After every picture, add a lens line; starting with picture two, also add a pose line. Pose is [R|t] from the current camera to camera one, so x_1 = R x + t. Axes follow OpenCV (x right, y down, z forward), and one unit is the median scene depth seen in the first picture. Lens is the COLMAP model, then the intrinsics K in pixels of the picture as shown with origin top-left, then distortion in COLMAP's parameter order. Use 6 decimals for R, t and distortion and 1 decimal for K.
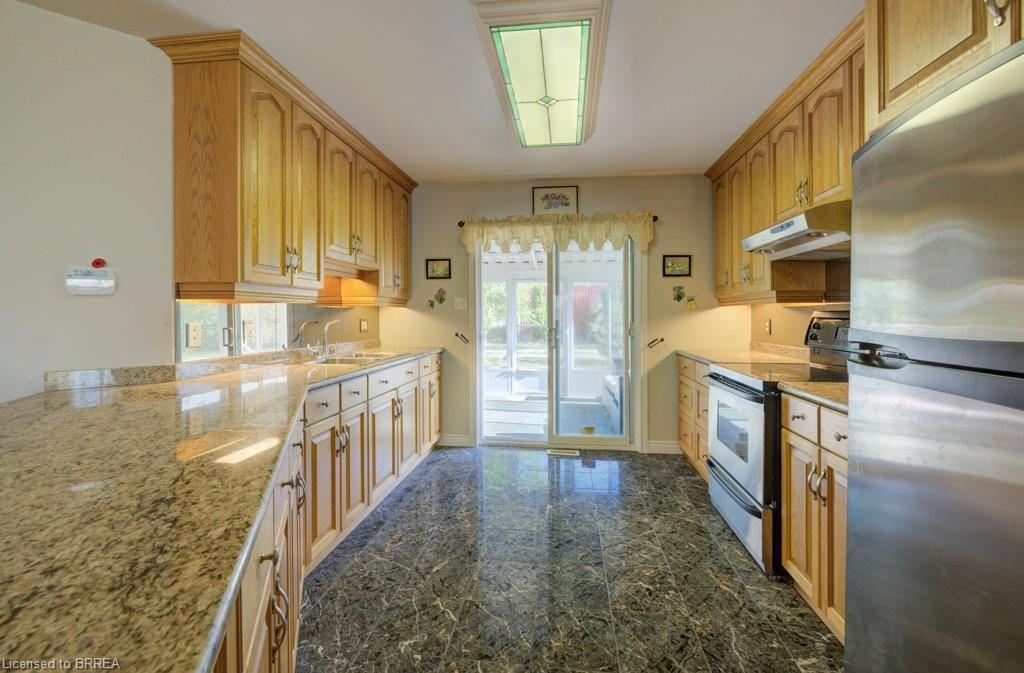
lens RADIAL K [[431.8, 0, 511.8], [0, 431.8, 314.4], [0, 0, 1]] dist [-0.001023, -0.000030]
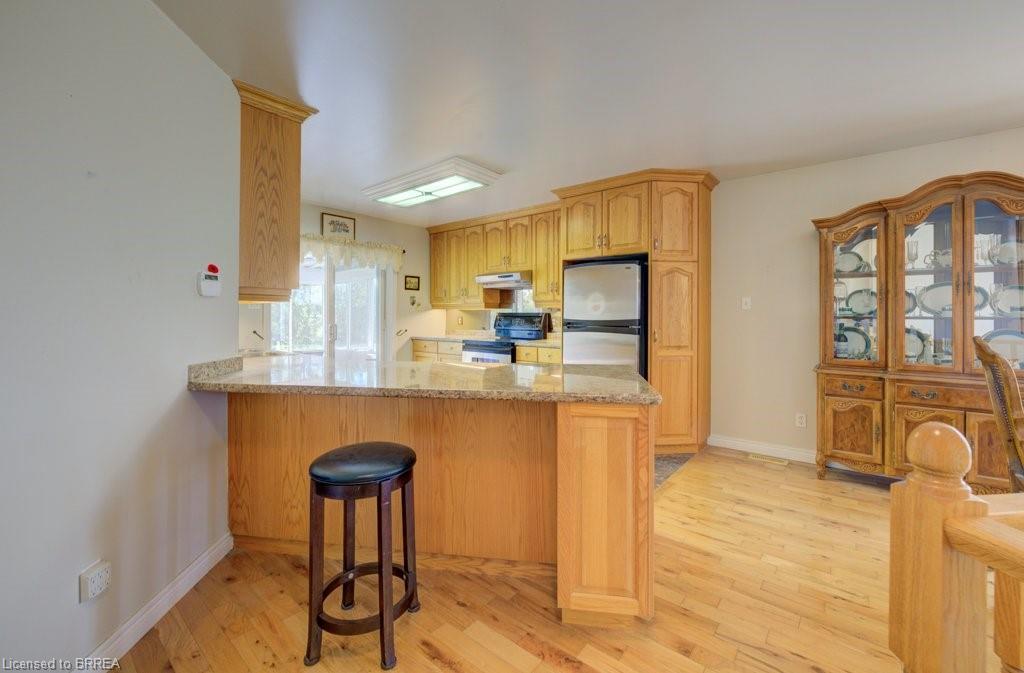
lens RADIAL K [[419.8, 0, 513.5], [0, 419.8, 314.2], [0, 0, 1]] dist [-0.000301, 0.000021]
pose [[0.537166, 0.002151, 0.843474, -0.708844], [-0.003208, 0.999995, -0.000507, 0.000560], [-0.843470, -0.002433, 0.537170, -0.133251]]
